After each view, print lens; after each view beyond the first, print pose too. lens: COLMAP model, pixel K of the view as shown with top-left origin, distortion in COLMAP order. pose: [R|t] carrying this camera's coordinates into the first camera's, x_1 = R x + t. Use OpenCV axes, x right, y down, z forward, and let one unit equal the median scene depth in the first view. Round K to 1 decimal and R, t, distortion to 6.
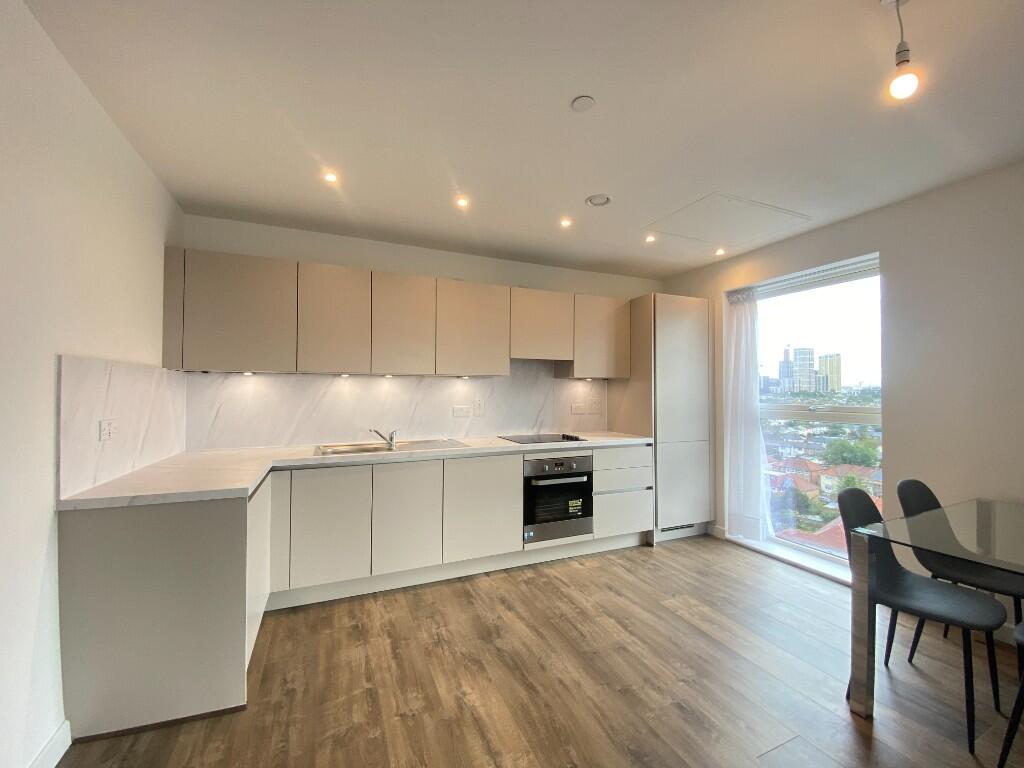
lens RADIAL K [[419.1, 0, 506.5], [0, 419.1, 383.6], [0, 0, 1]] dist [0.000931, -0.001831]
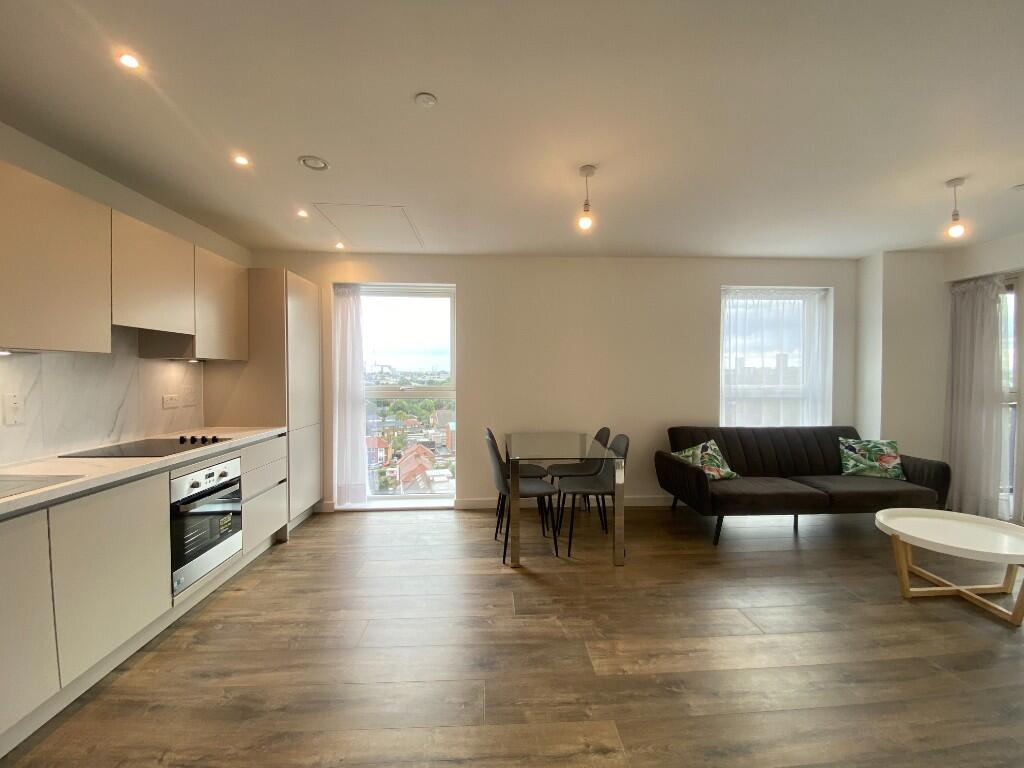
lens RADIAL K [[419.1, 0, 522.2], [0, 419.1, 390.4], [0, 0, 1]] dist [0.000931, -0.001831]
pose [[0.326461, -0.039376, 0.944390, -0.373957], [-0.017825, 0.998698, 0.047802, -0.005088], [-0.945043, -0.032439, 0.325334, 0.213929]]
